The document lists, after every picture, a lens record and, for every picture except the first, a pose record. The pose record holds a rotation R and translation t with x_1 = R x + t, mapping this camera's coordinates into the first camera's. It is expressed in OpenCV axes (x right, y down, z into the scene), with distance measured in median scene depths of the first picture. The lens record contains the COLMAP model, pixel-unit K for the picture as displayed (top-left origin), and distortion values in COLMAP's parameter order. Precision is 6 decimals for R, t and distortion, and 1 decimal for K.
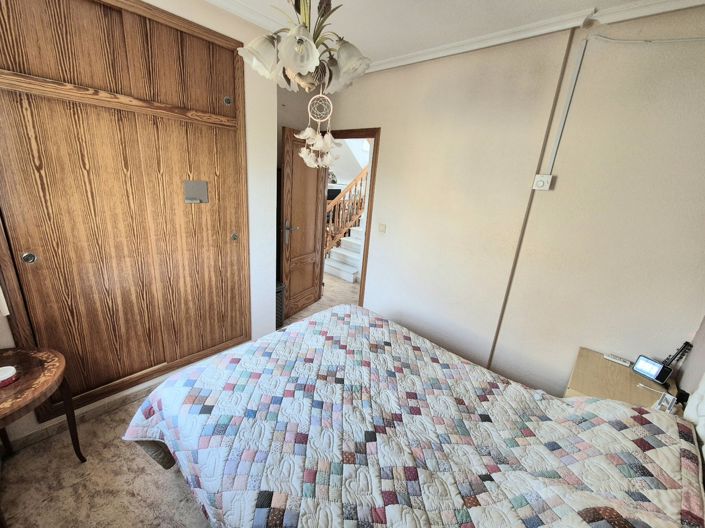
lens RADIAL K [[290.2, 0, 351.8], [0, 290.2, 262.7], [0, 0, 1]] dist [0.003012, 0.000161]
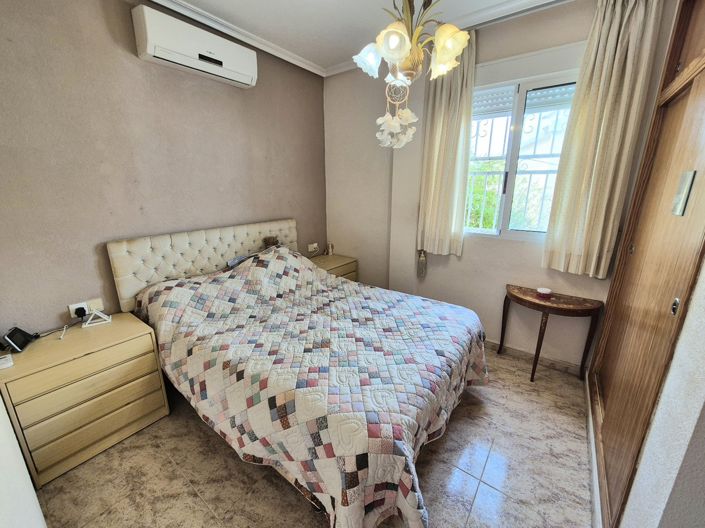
lens RADIAL K [[290.2, 0, 351.6], [0, 290.2, 262.3], [0, 0, 1]] dist [0.003012, 0.000161]
pose [[-0.992042, -0.048067, -0.116368, 0.131025], [-0.101684, 0.850902, 0.515389, -0.453919], [0.074245, 0.523120, -0.849019, 1.912868]]
